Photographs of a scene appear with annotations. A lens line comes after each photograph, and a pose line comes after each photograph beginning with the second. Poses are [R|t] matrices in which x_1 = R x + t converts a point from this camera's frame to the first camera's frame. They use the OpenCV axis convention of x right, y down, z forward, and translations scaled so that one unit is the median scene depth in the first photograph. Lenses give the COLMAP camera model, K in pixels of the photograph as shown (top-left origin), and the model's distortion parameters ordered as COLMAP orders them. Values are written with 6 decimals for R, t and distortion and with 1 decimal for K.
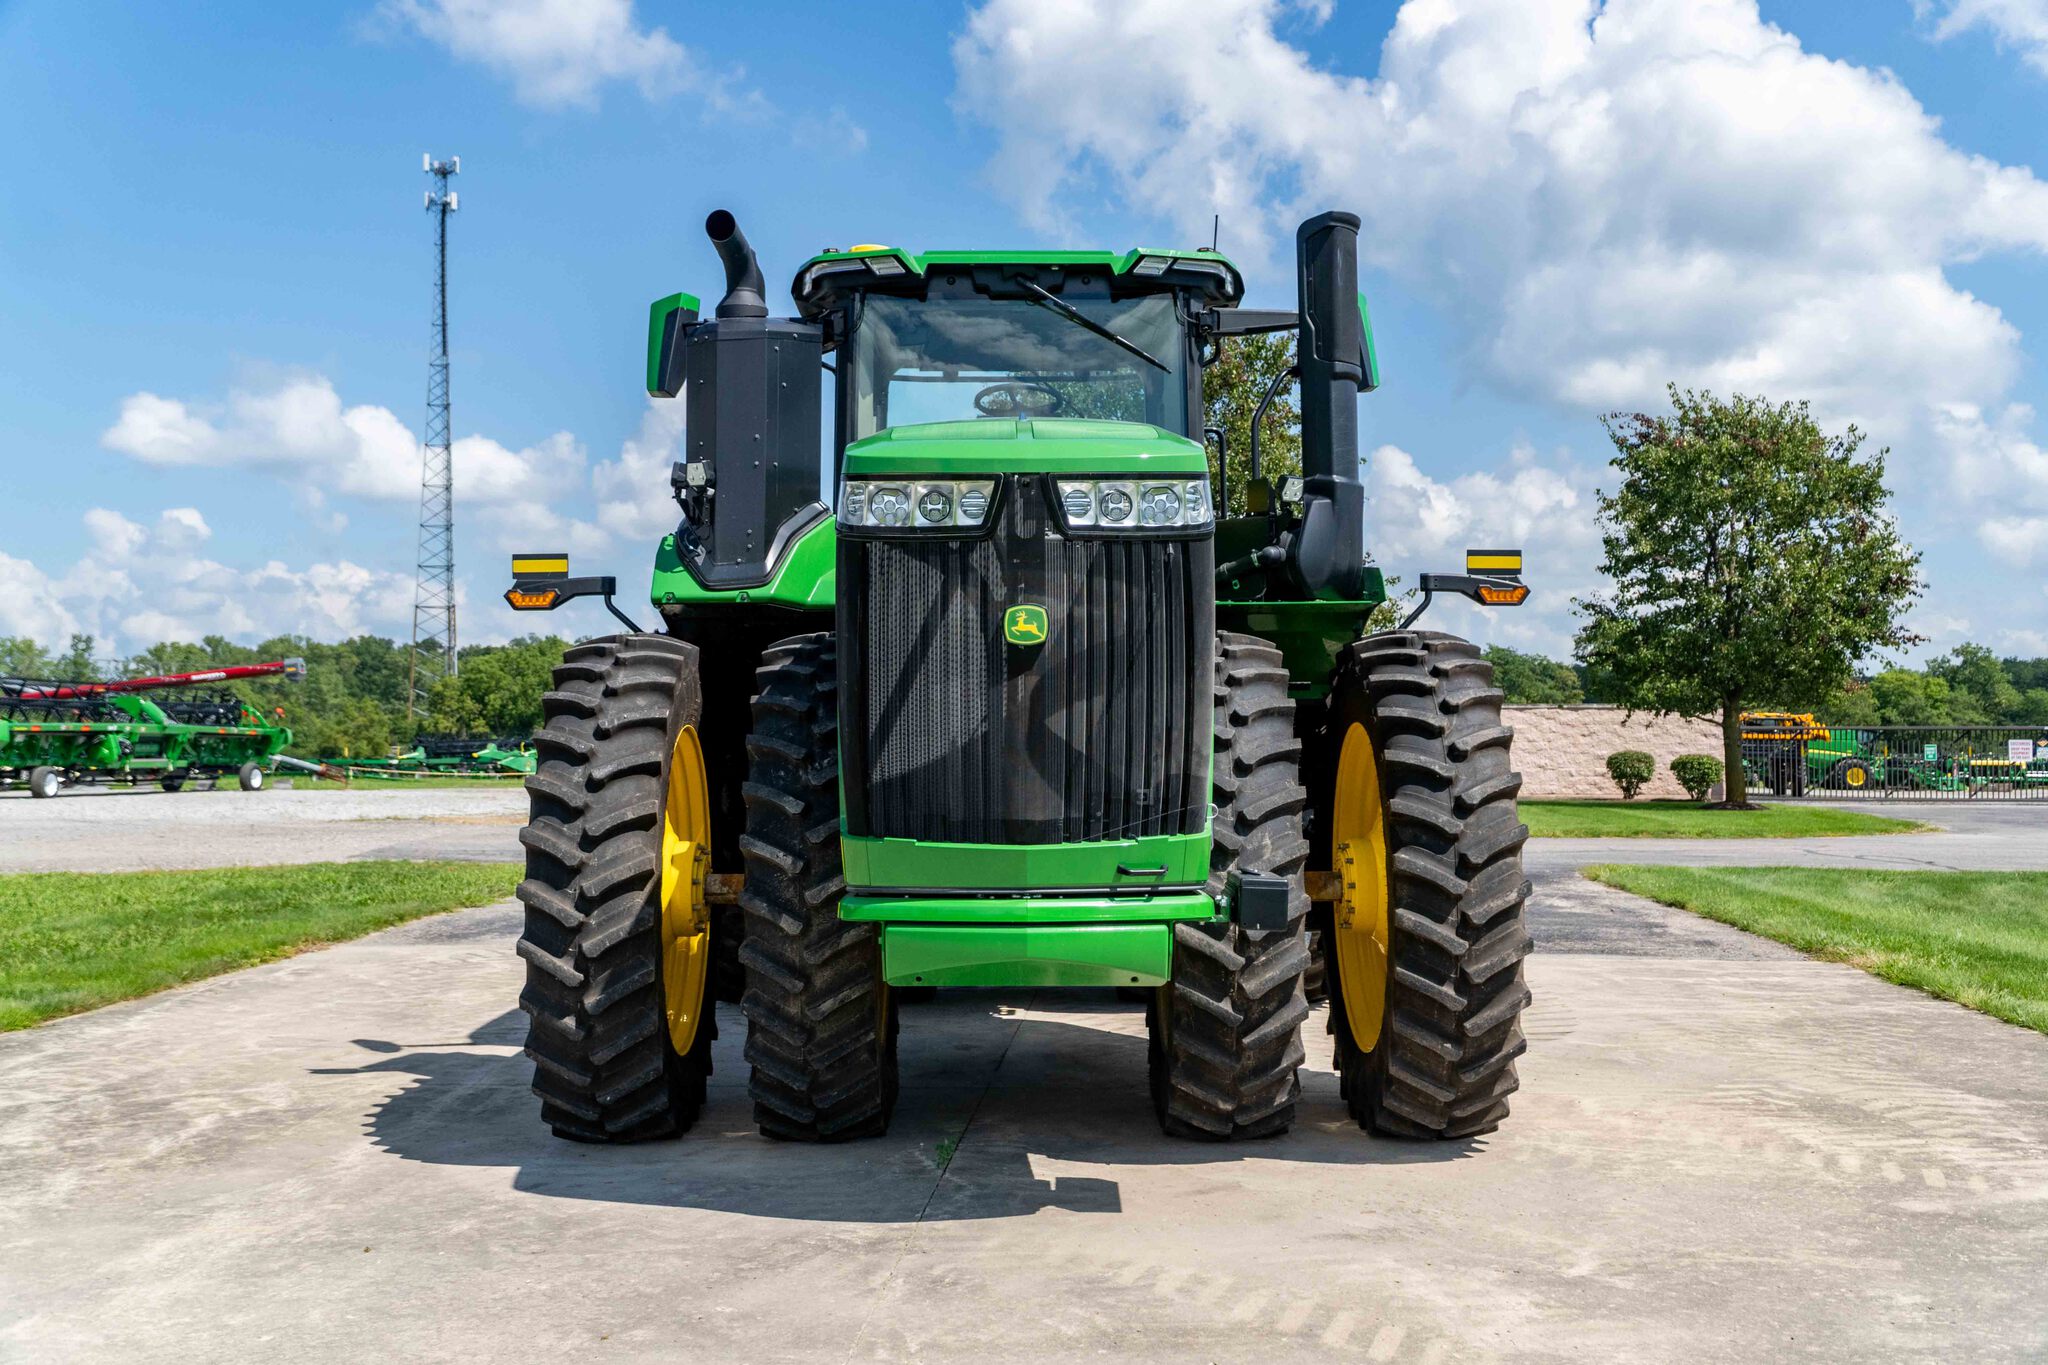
lens RADIAL K [[2050.9, 0, 1024.0], [0, 2050.9, 682.5], [0, 0, 1]] dist [0.151332, -0.424652]
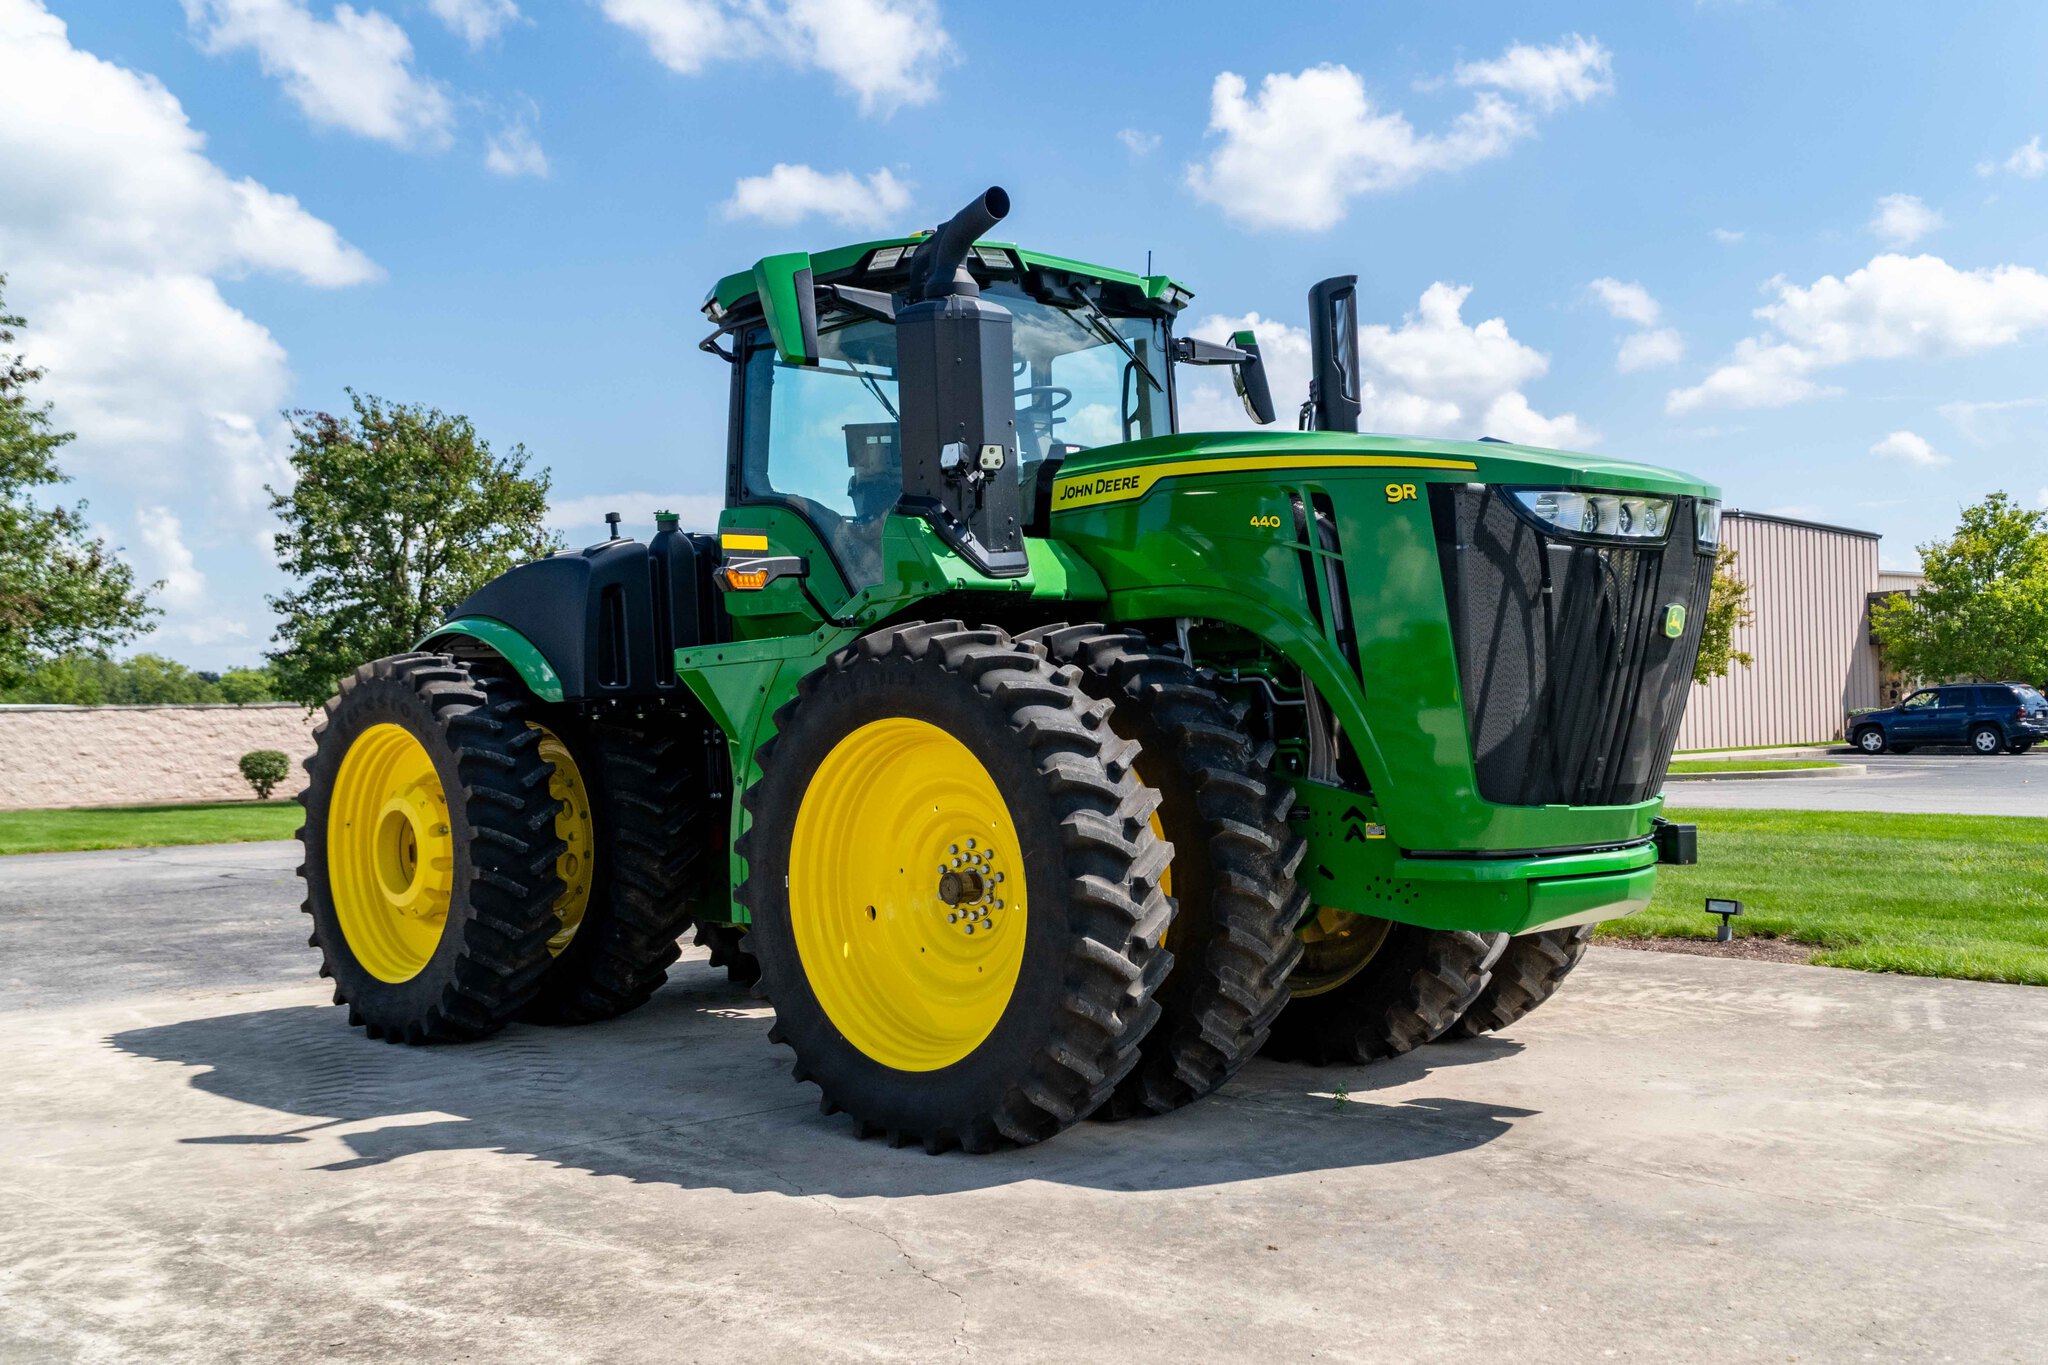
lens RADIAL K [[2034.8, 0, 1024.0], [0, 2034.8, 682.5], [0, 0, 1]] dist [0.016537, 0.017094]
pose [[0.686899, -0.003899, 0.726742, -0.166442], [0.004239, 0.999990, 0.001359, 0.000782], [-0.726741, 0.002147, 0.686909, 0.065674]]
